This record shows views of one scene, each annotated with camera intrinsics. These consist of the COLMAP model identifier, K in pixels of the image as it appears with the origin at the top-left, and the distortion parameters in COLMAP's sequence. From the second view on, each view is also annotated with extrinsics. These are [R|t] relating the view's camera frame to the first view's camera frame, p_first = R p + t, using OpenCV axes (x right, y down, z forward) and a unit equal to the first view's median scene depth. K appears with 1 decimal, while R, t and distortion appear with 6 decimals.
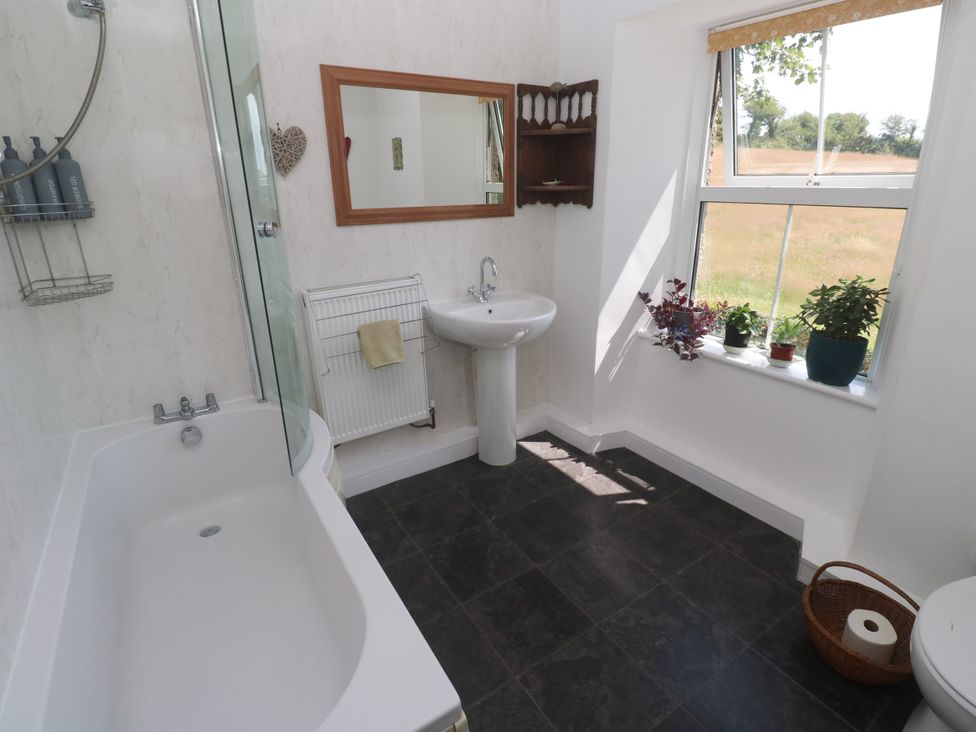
lens RADIAL K [[511.1, 0, 493.5], [0, 511.1, 362.7], [0, 0, 1]] dist [-0.005320, -0.004120]
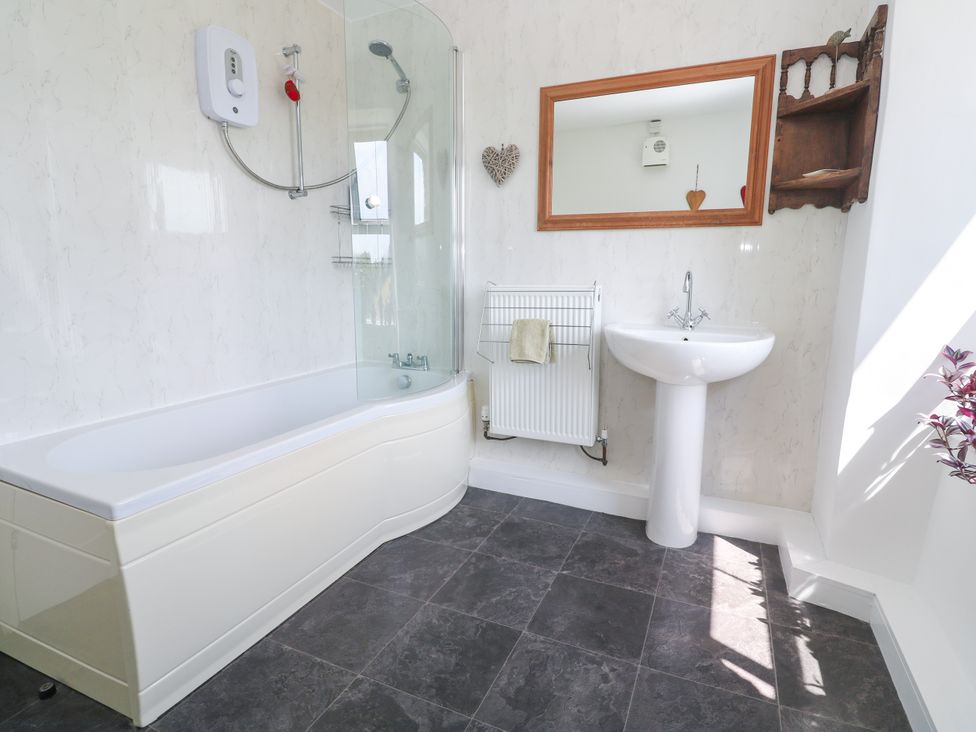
lens RADIAL K [[511.1, 0, 493.8], [0, 511.1, 359.0], [0, 0, 1]] dist [-0.005320, -0.004120]
pose [[0.533223, 0.158919, -0.830914, 0.493756], [-0.301784, 0.953309, -0.011336, 0.024651], [0.790316, 0.256801, 0.556285, 0.340387]]
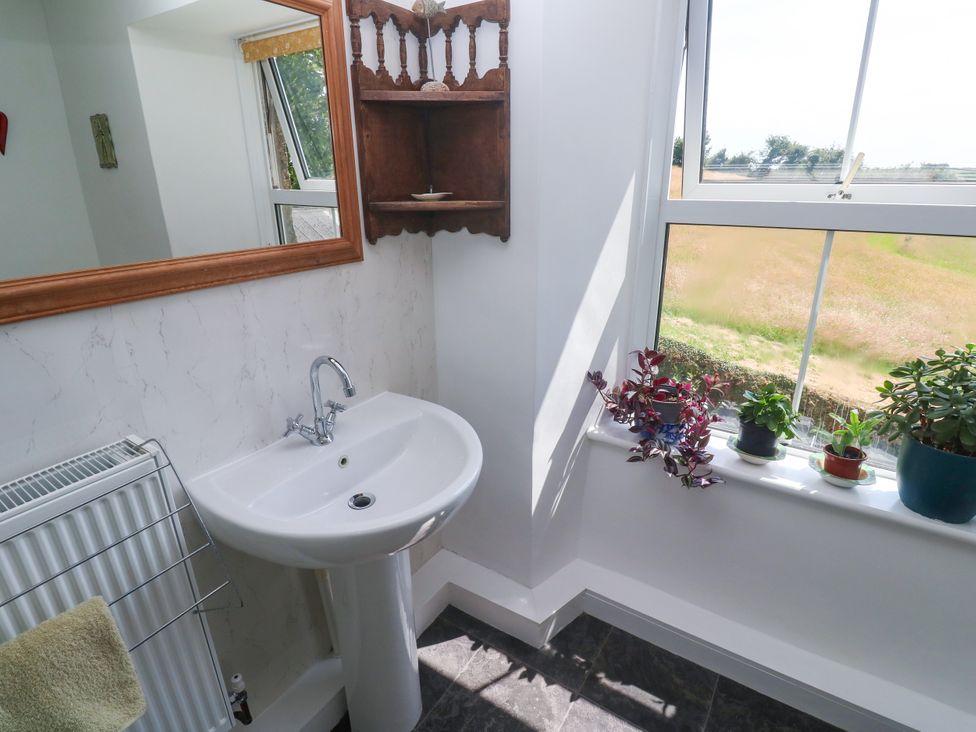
lens RADIAL K [[511.1, 0, 494.5], [0, 511.1, 355.7], [0, 0, 1]] dist [-0.005320, -0.004120]
pose [[0.916244, -0.127390, 0.379827, -0.046518], [0.132173, 0.991134, 0.013581, -0.187992], [-0.378190, 0.037759, 0.924958, 0.497323]]
